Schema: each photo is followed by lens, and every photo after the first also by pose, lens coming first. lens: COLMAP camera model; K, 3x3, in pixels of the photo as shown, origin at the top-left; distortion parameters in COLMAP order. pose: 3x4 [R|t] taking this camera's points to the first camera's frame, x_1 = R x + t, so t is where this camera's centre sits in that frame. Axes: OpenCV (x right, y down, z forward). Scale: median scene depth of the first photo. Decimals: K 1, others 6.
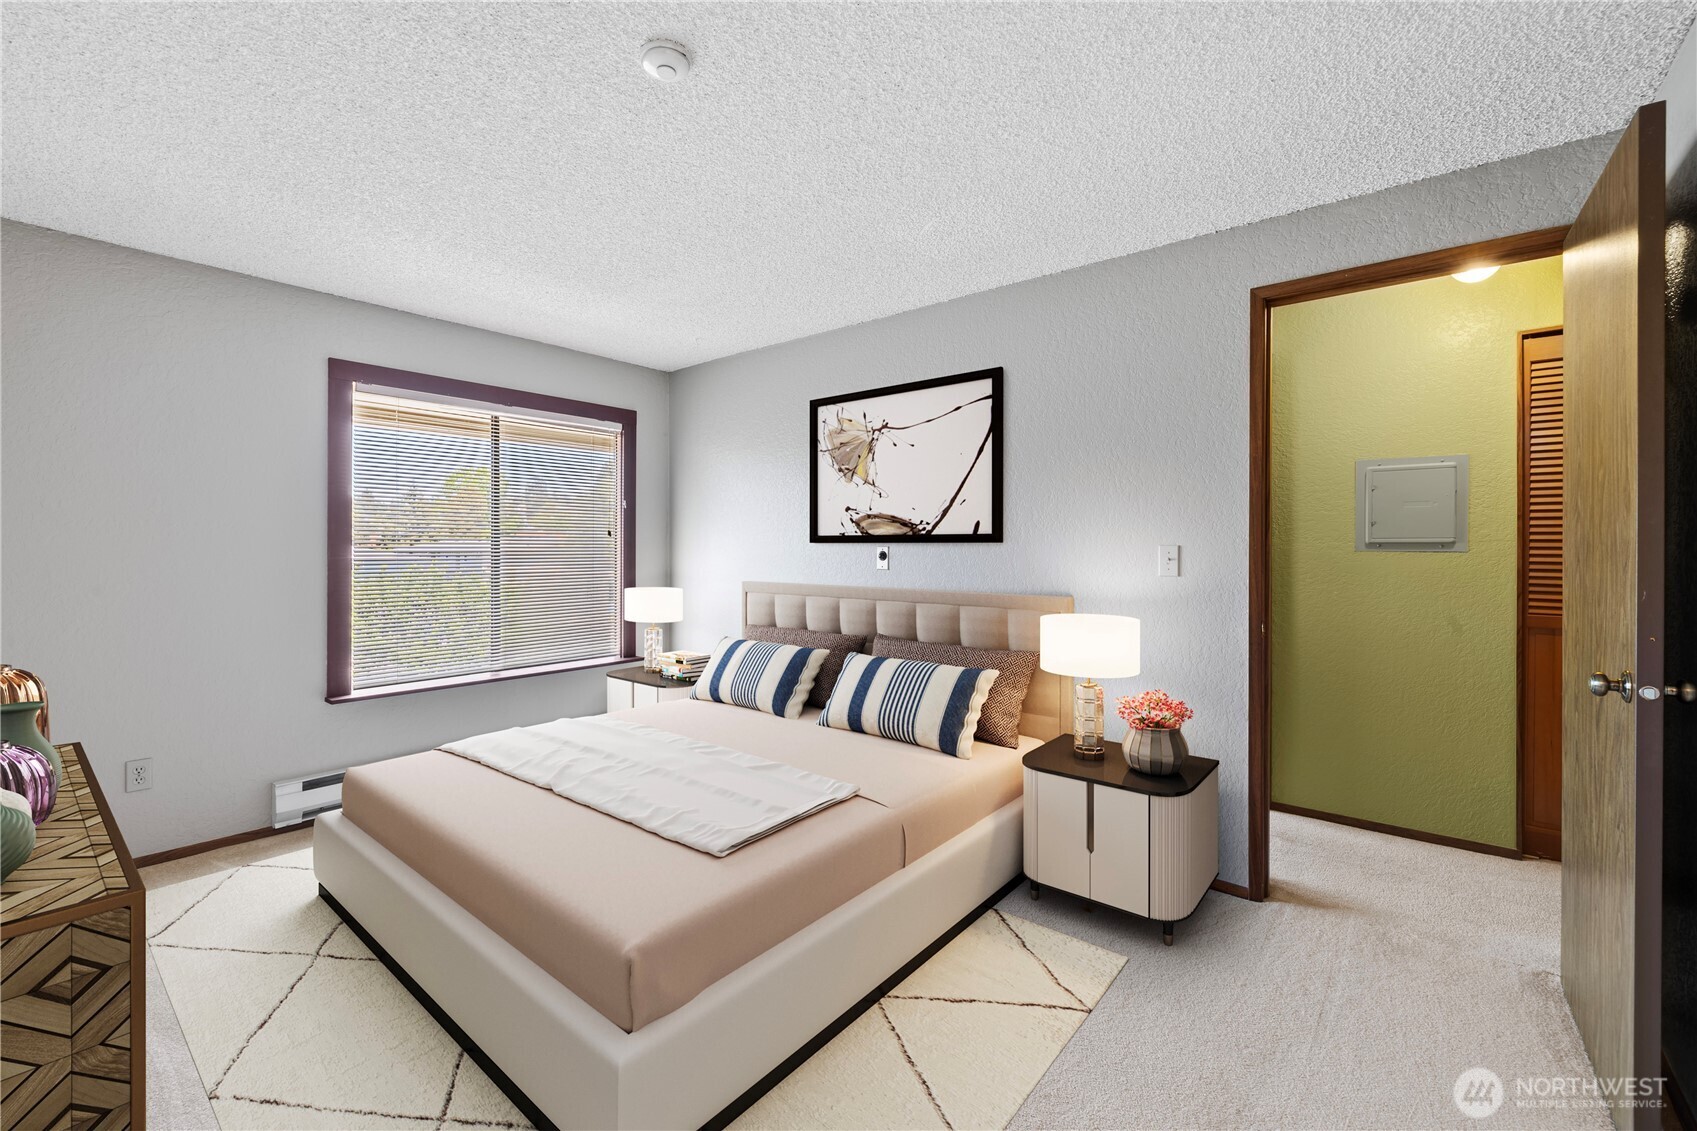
lens RADIAL K [[707.2, 0, 858.5], [0, 707.2, 555.8], [0, 0, 1]] dist [0.009771, -0.000461]
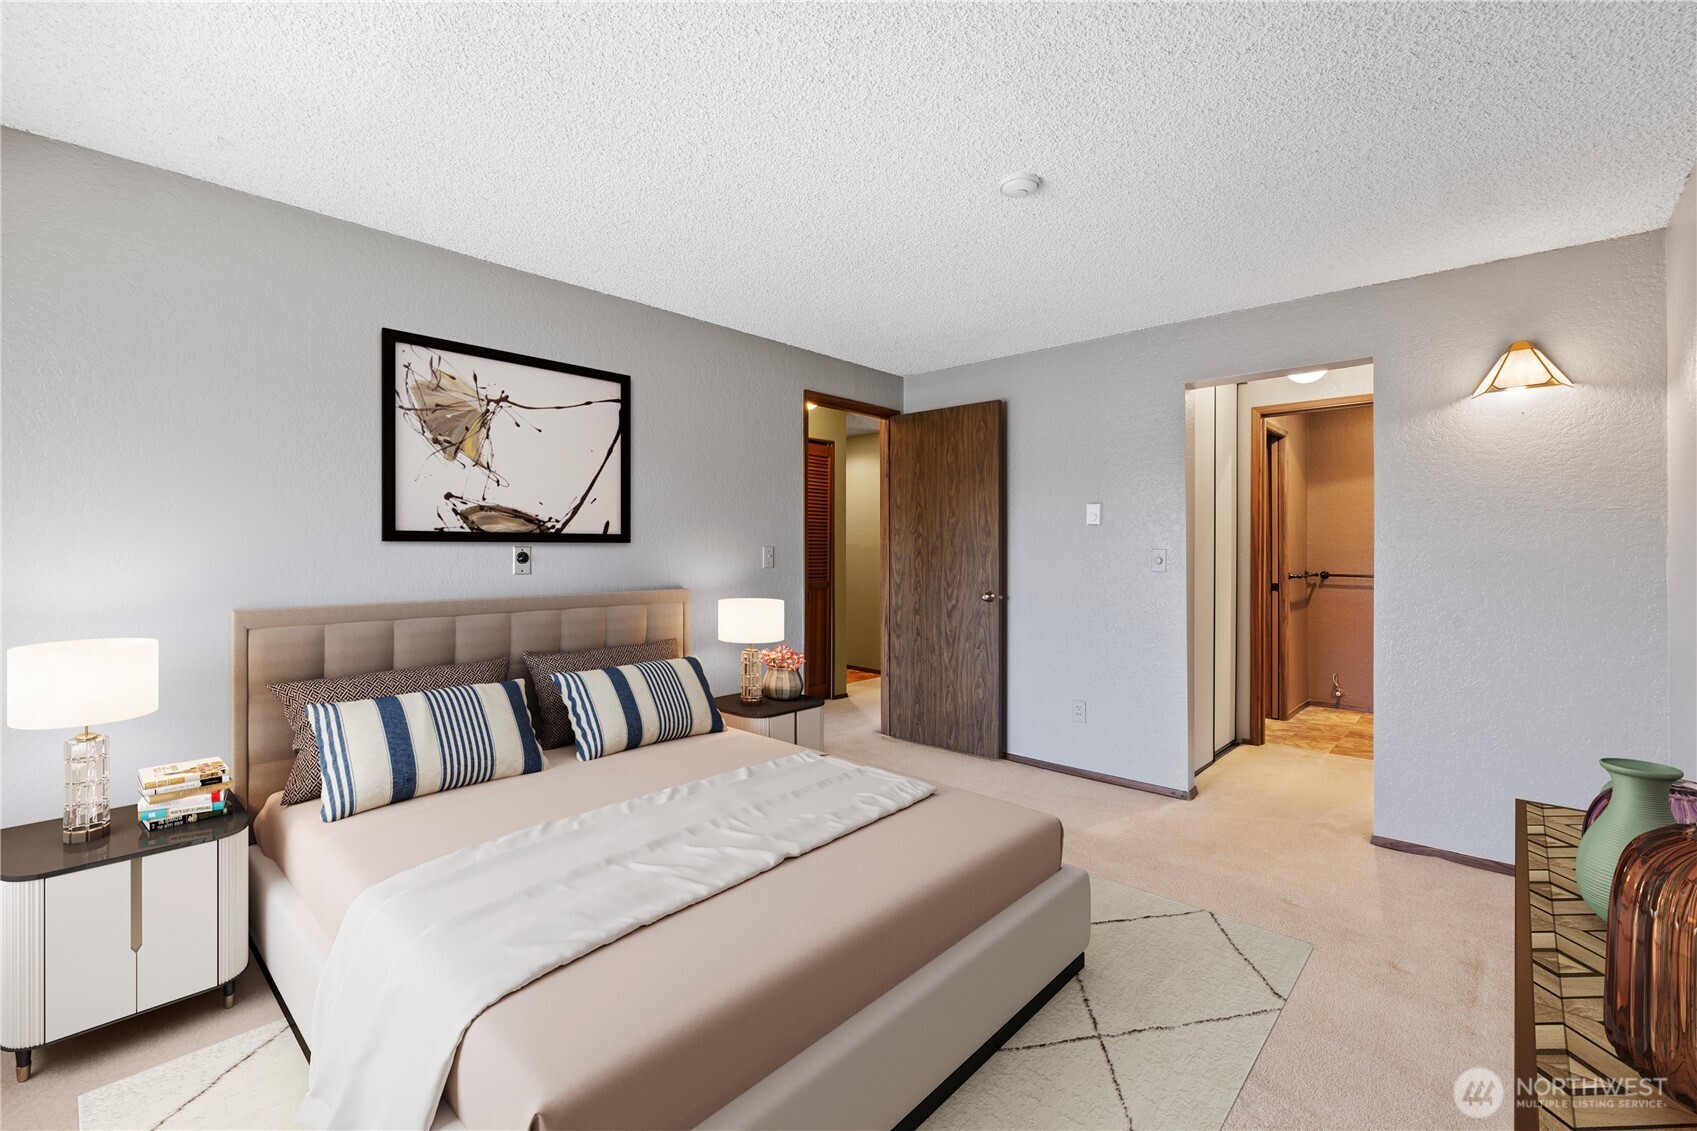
lens RADIAL K [[707.2, 0, 860.6], [0, 707.2, 555.5], [0, 0, 1]] dist [0.009771, -0.000461]
pose [[0.059333, -0.018129, 0.998074, -0.750718], [0.005360, 0.999826, 0.017842, -0.014929], [-0.998224, 0.004291, 0.059420, 0.535996]]
